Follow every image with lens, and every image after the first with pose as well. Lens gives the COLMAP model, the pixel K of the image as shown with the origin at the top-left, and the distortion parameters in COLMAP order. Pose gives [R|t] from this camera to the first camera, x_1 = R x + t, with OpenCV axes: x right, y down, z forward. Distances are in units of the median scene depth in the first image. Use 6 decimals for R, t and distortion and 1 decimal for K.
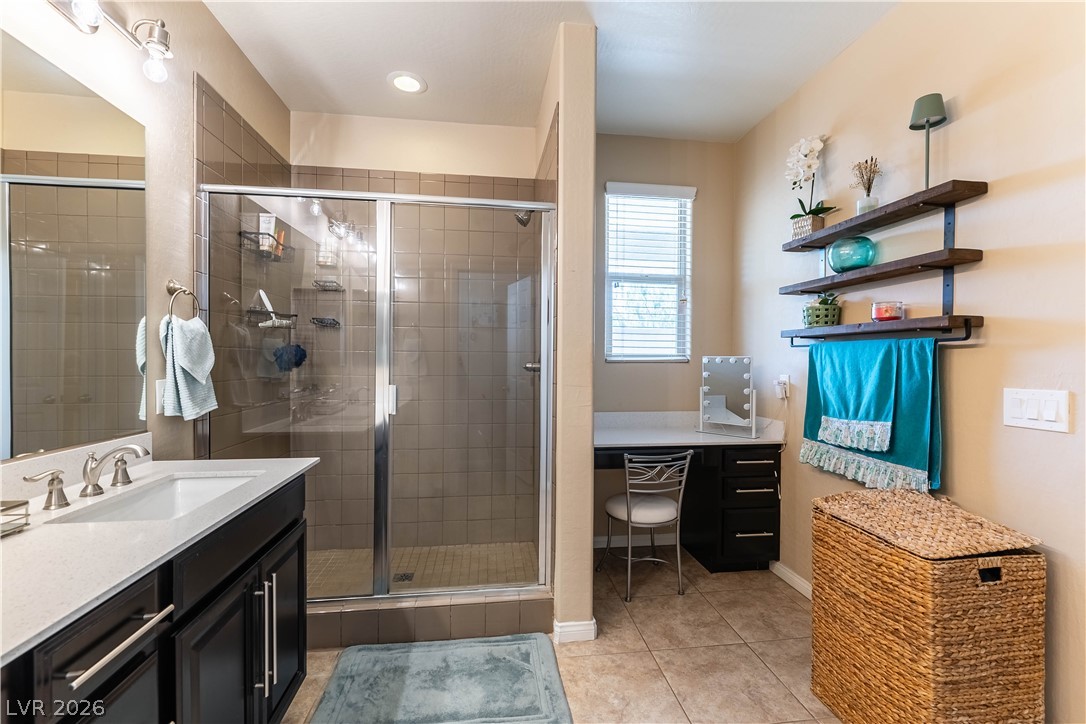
lens RADIAL K [[470.8, 0, 544.4], [0, 470.8, 362.2], [0, 0, 1]] dist [0.001285, -0.000253]
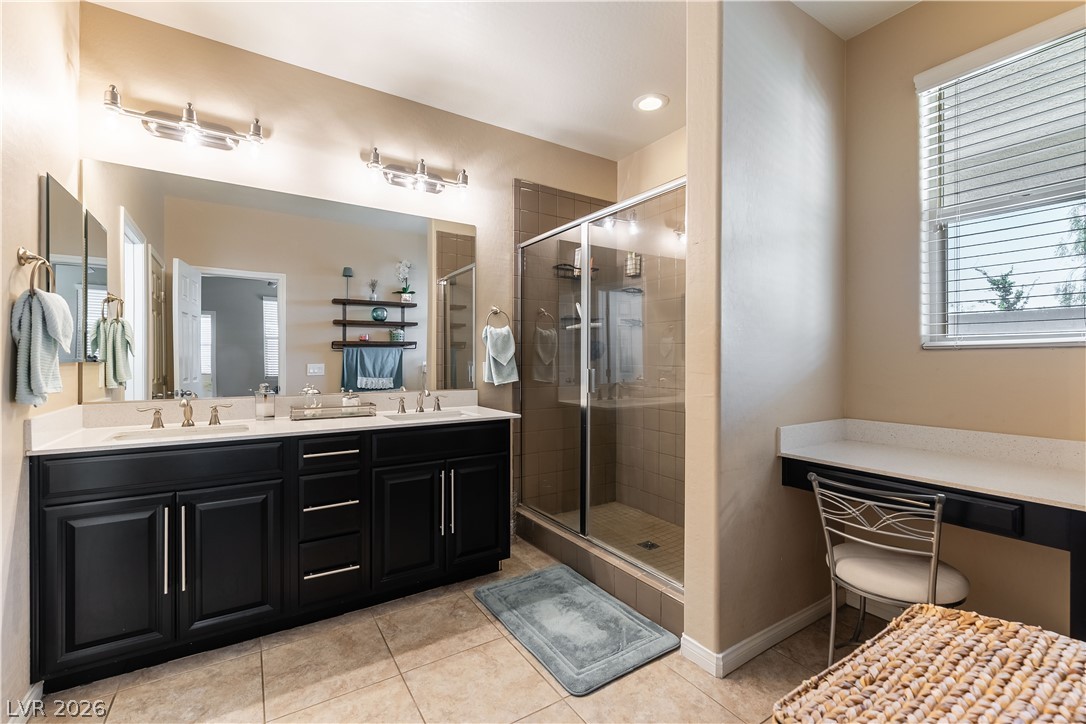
lens RADIAL K [[470.8, 0, 540.1], [0, 470.8, 360.3], [0, 0, 1]] dist [0.001285, -0.000253]
pose [[0.412016, -0.003876, -0.911168, 0.785035], [-0.005869, 0.999959, -0.006908, 0.036524], [0.911158, 0.008194, 0.411977, 0.388533]]
